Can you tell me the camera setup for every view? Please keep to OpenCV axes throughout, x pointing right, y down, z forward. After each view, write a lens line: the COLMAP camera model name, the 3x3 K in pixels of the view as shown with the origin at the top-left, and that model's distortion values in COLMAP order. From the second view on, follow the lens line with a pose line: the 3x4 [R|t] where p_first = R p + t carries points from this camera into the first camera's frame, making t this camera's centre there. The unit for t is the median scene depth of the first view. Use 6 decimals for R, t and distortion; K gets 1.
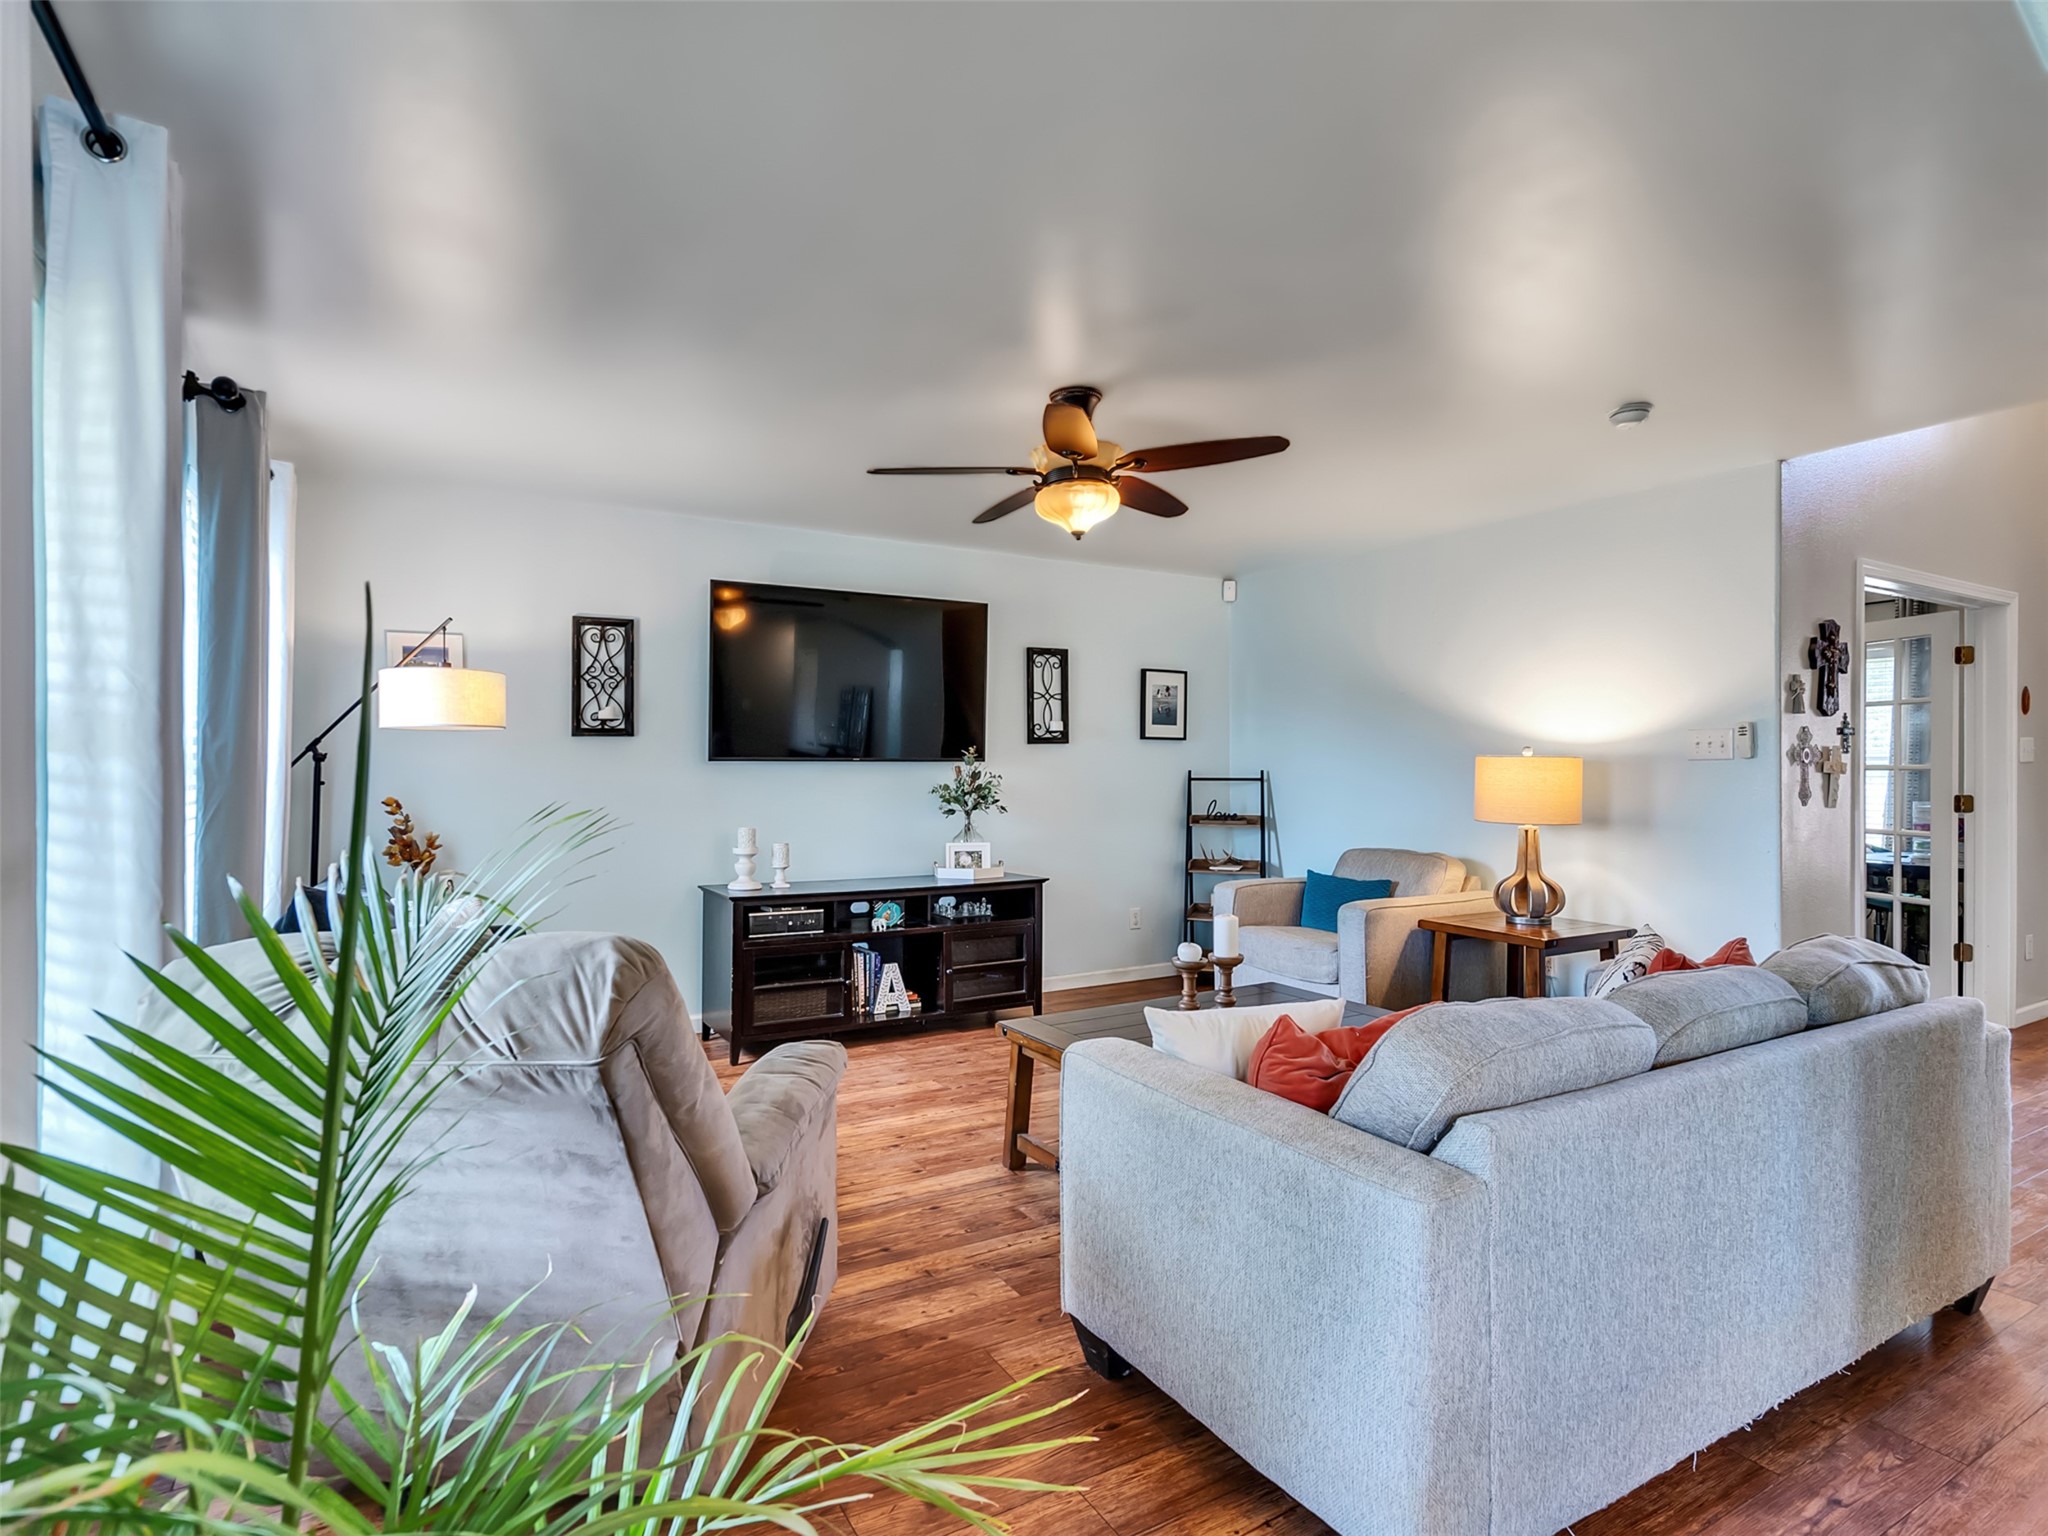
lens RADIAL K [[1056.1, 0, 1016.7], [0, 1056.1, 764.1], [0, 0, 1]] dist [0.003285, 0.001607]
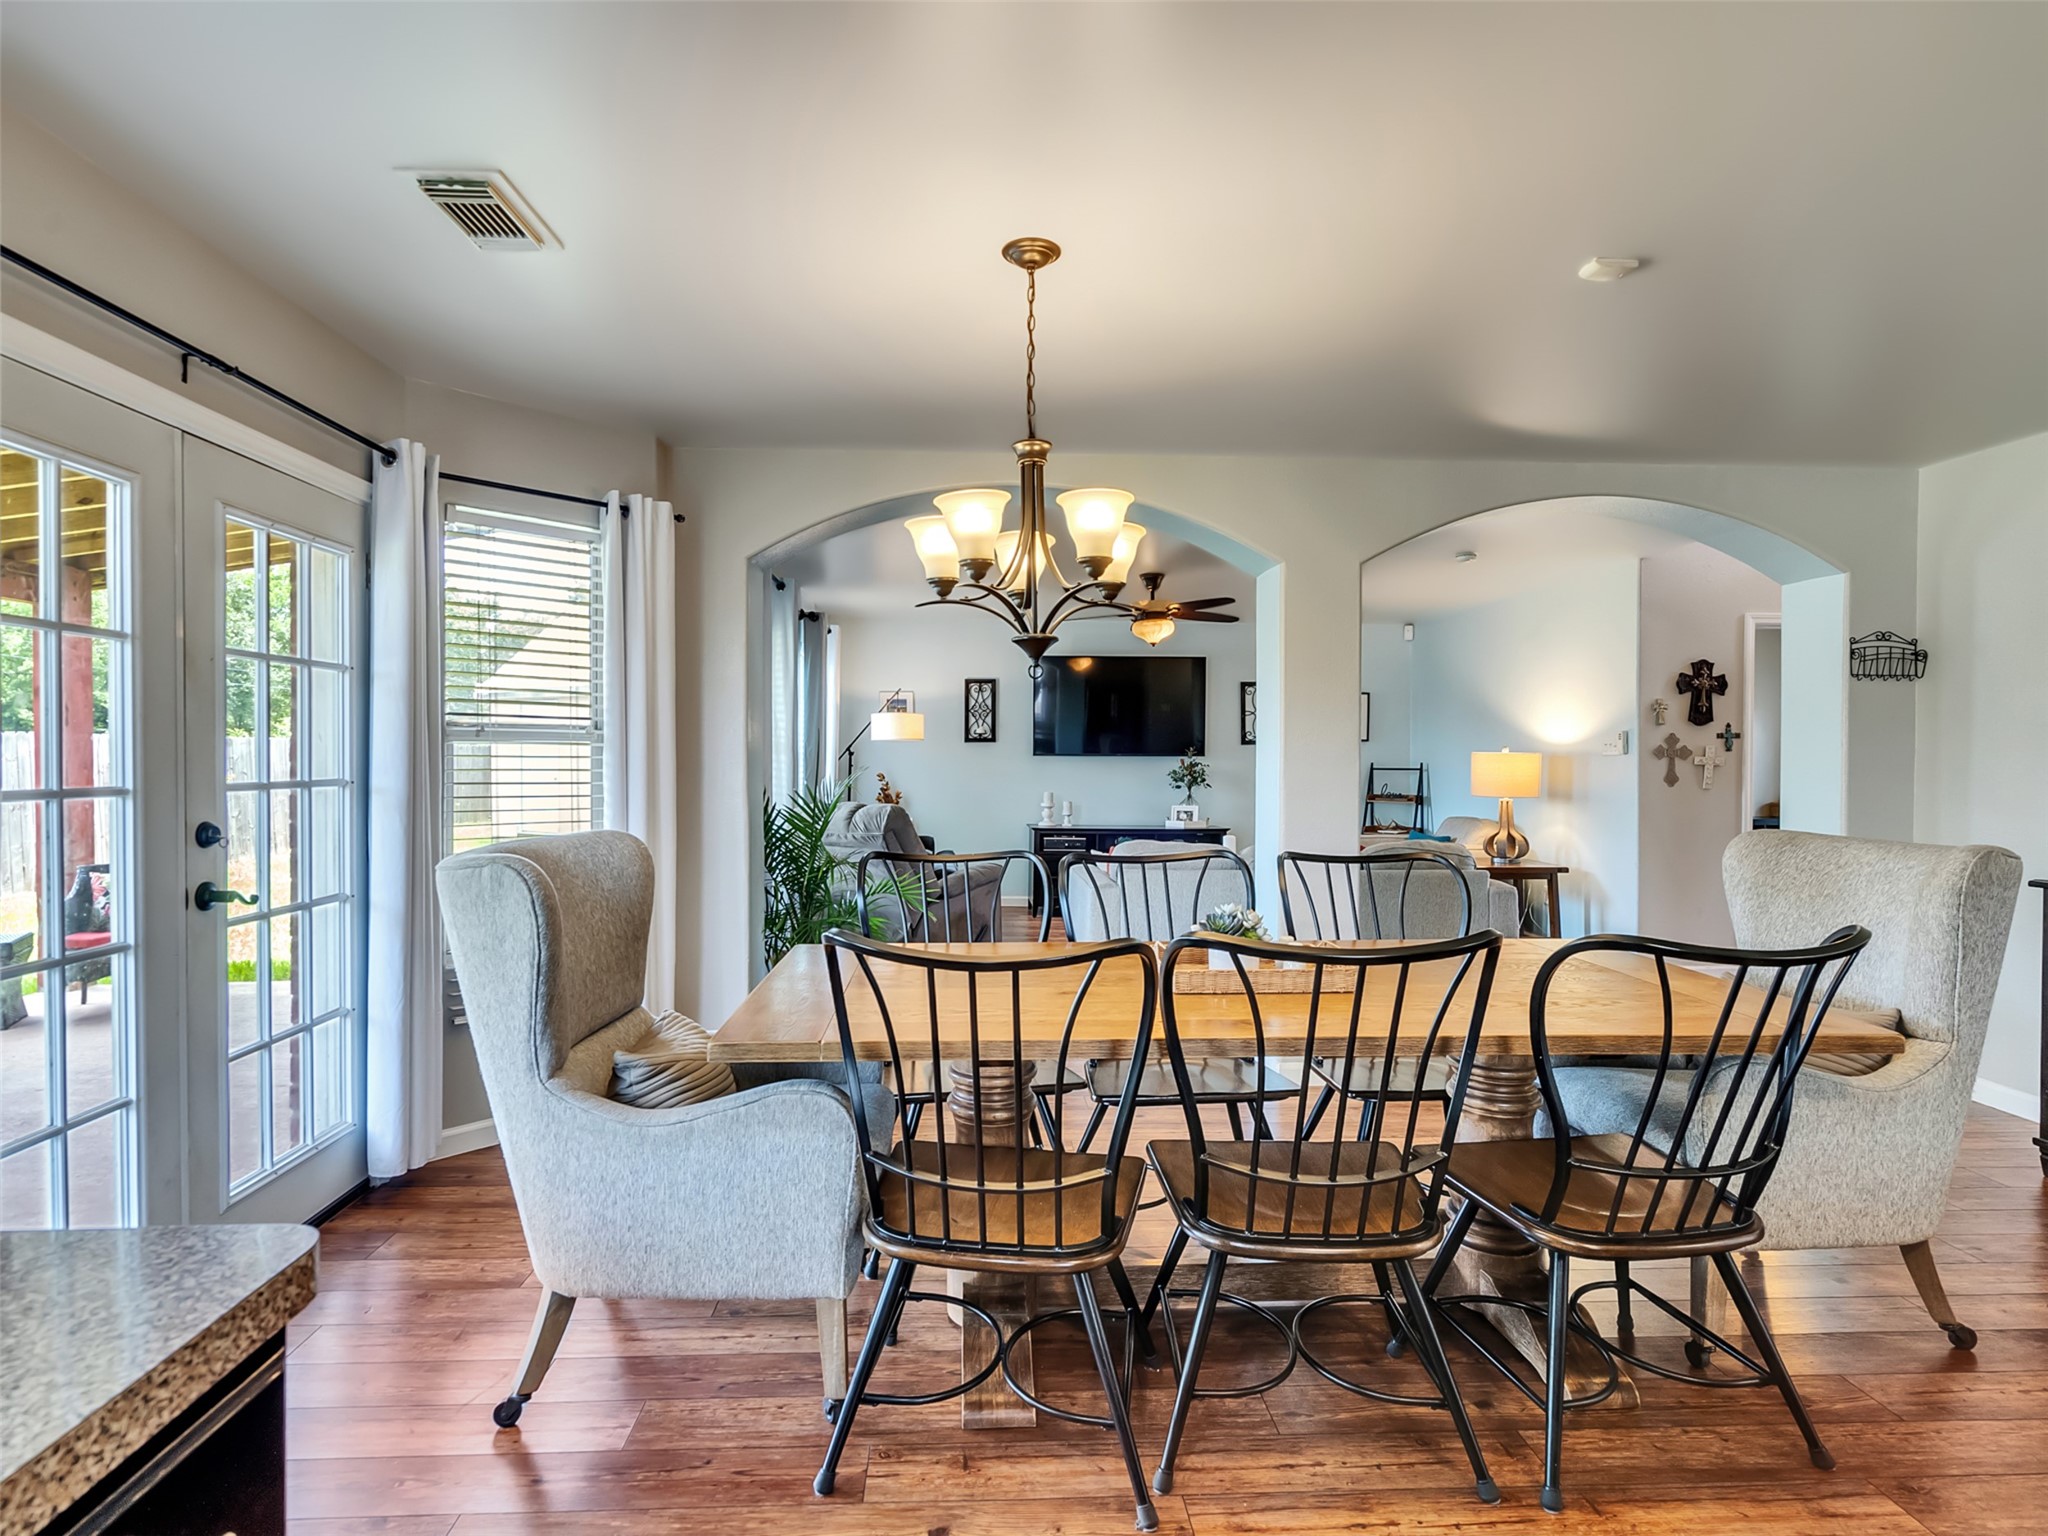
lens RADIAL K [[1056.1, 0, 1028.9], [0, 1056.1, 766.1], [0, 0, 1]] dist [0.003285, 0.001607]
pose [[0.896834, 0.005247, -0.442337, 0.509329], [-0.002049, 0.999968, 0.007709, 0.001038], [0.442363, -0.006007, 0.896816, -0.633847]]
